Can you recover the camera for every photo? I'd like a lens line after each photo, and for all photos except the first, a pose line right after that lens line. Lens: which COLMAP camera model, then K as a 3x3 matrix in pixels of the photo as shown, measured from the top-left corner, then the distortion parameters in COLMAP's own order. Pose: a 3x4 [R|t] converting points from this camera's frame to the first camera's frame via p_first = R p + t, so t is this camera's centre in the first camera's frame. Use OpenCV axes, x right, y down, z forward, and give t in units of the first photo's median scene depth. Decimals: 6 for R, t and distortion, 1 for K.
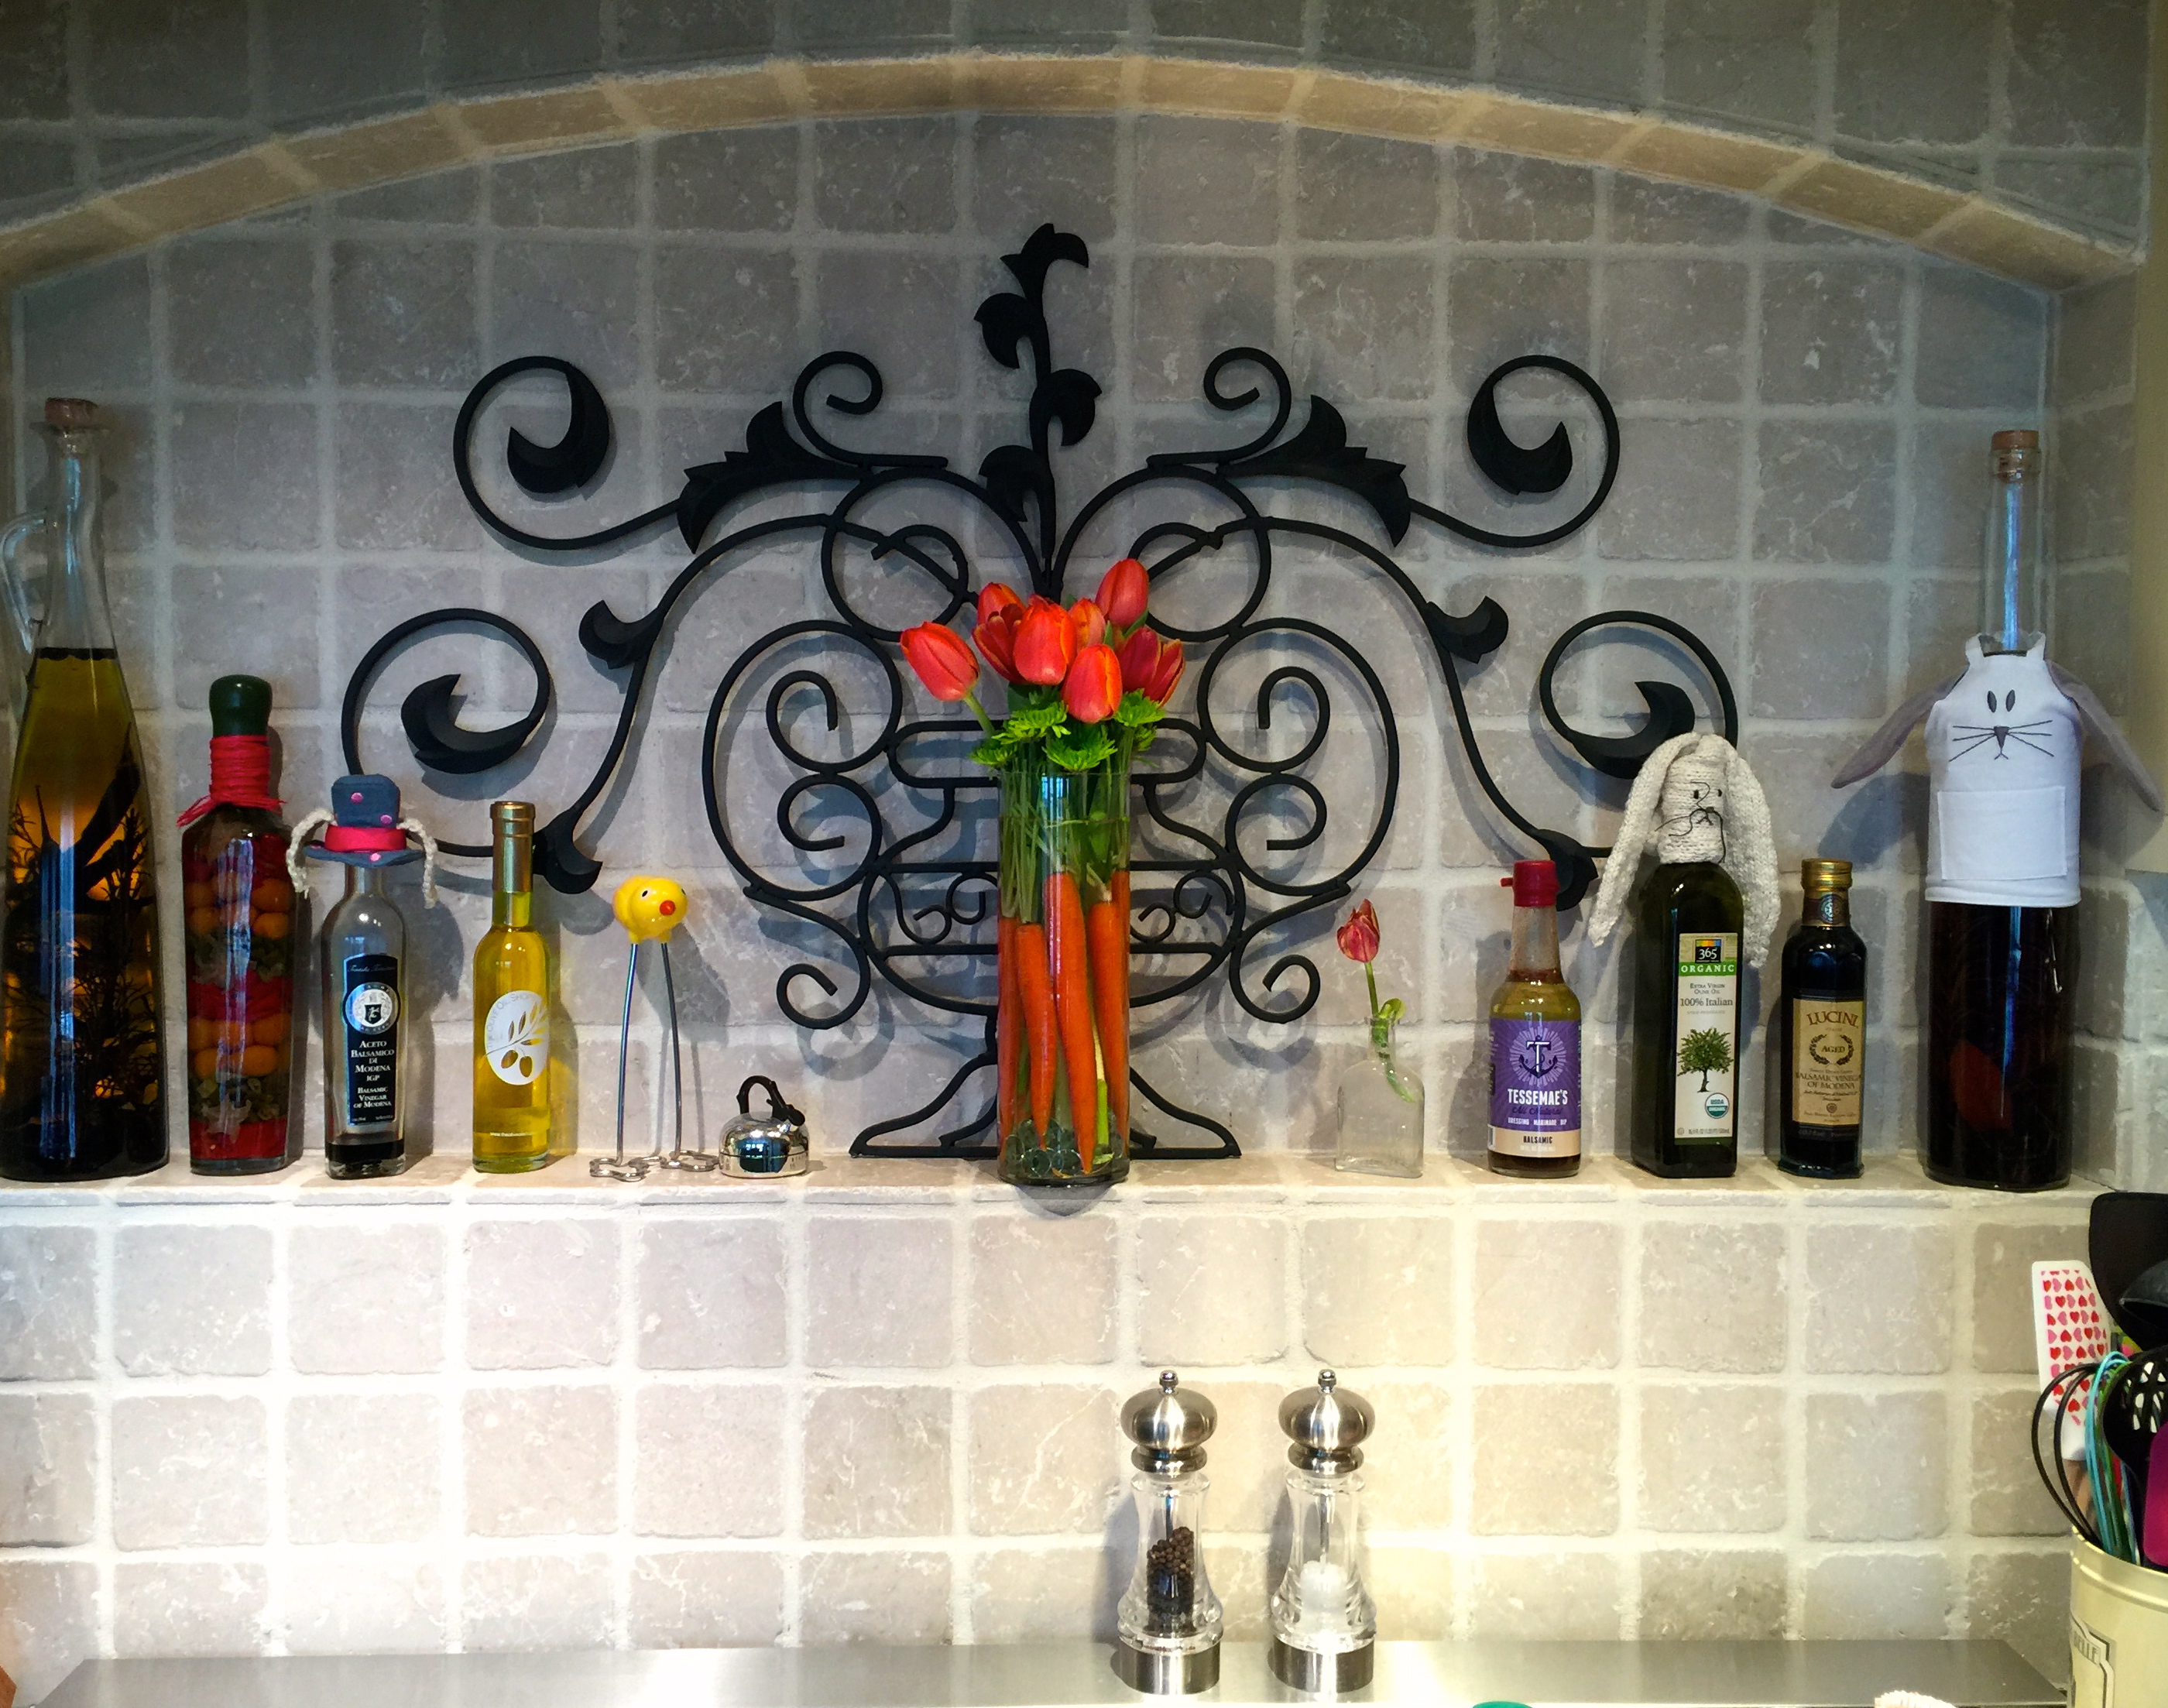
lens RADIAL K [[2199.8, 0, 1095.2], [0, 2199.8, 832.1], [0, 0, 1]] dist [0.075367, 0.000000]
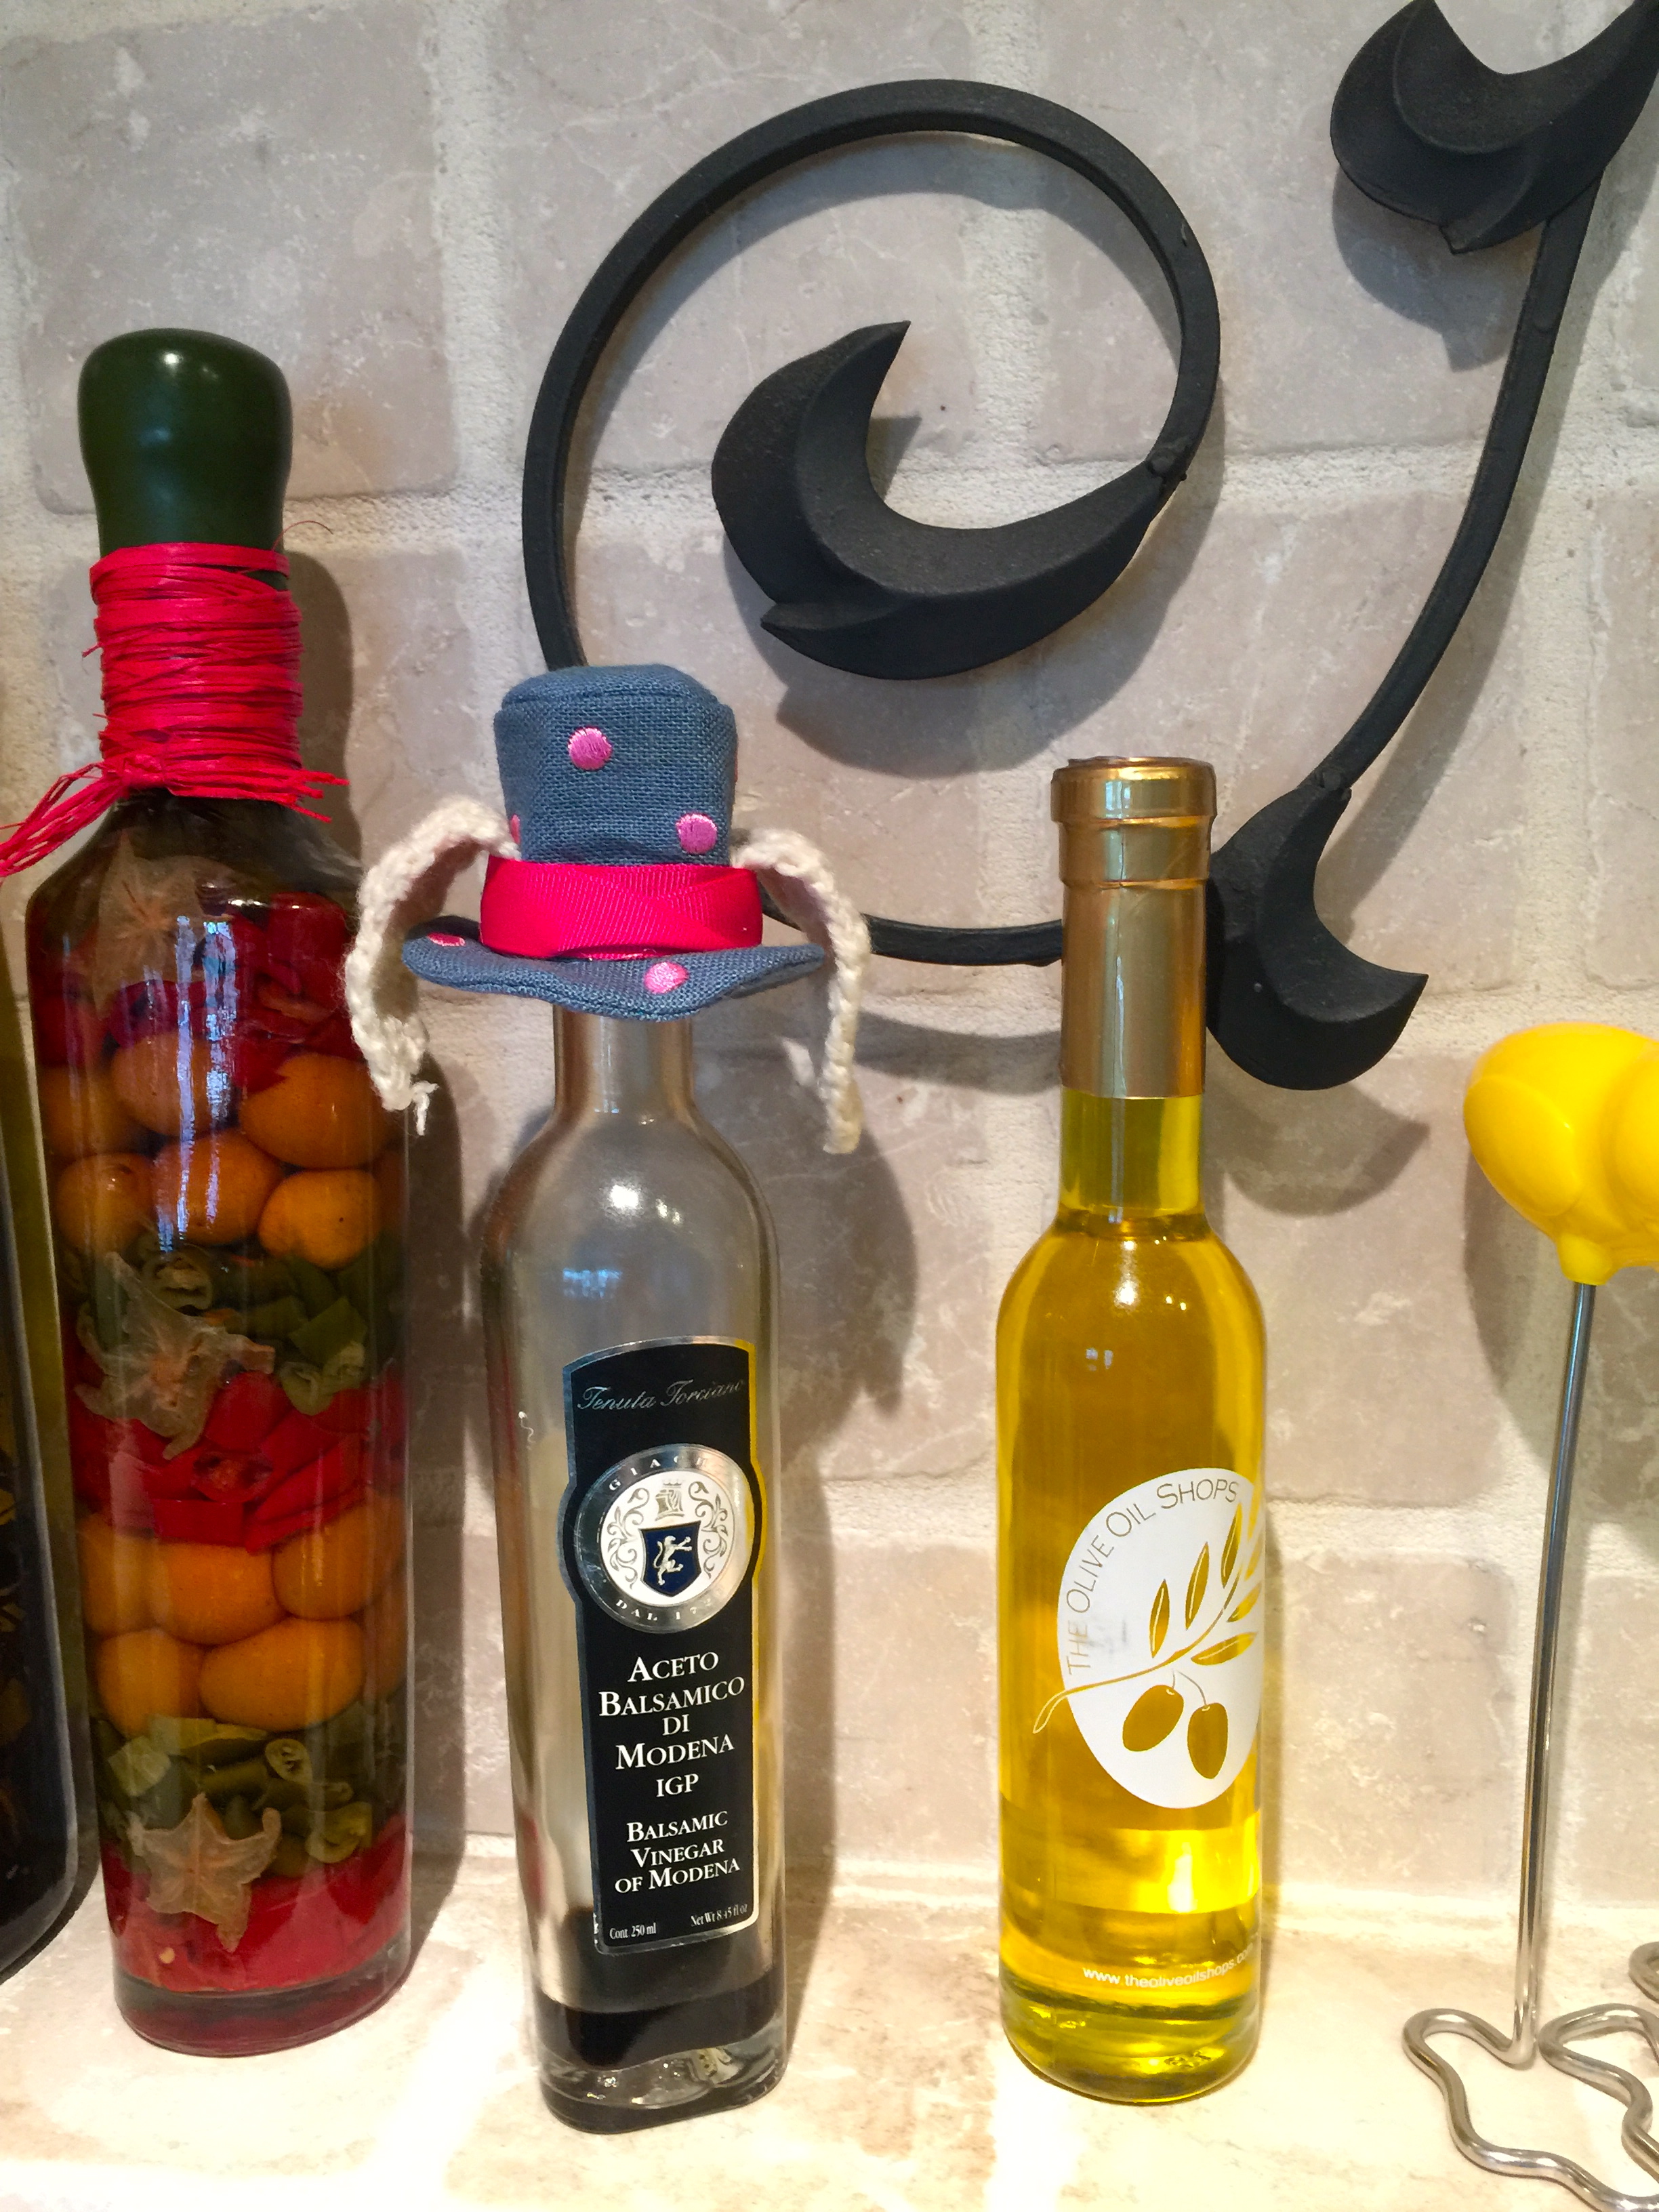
lens RADIAL K [[1879.2, 0, 811.0], [0, 1879.2, 1105.4], [0, 0, 1]] dist [0.060338, -0.002749]
pose [[0.982567, -0.002923, -0.185883, -0.255642], [0.021078, 0.995180, 0.095771, 0.005518], [0.184707, -0.098020, 0.977893, 0.754066]]
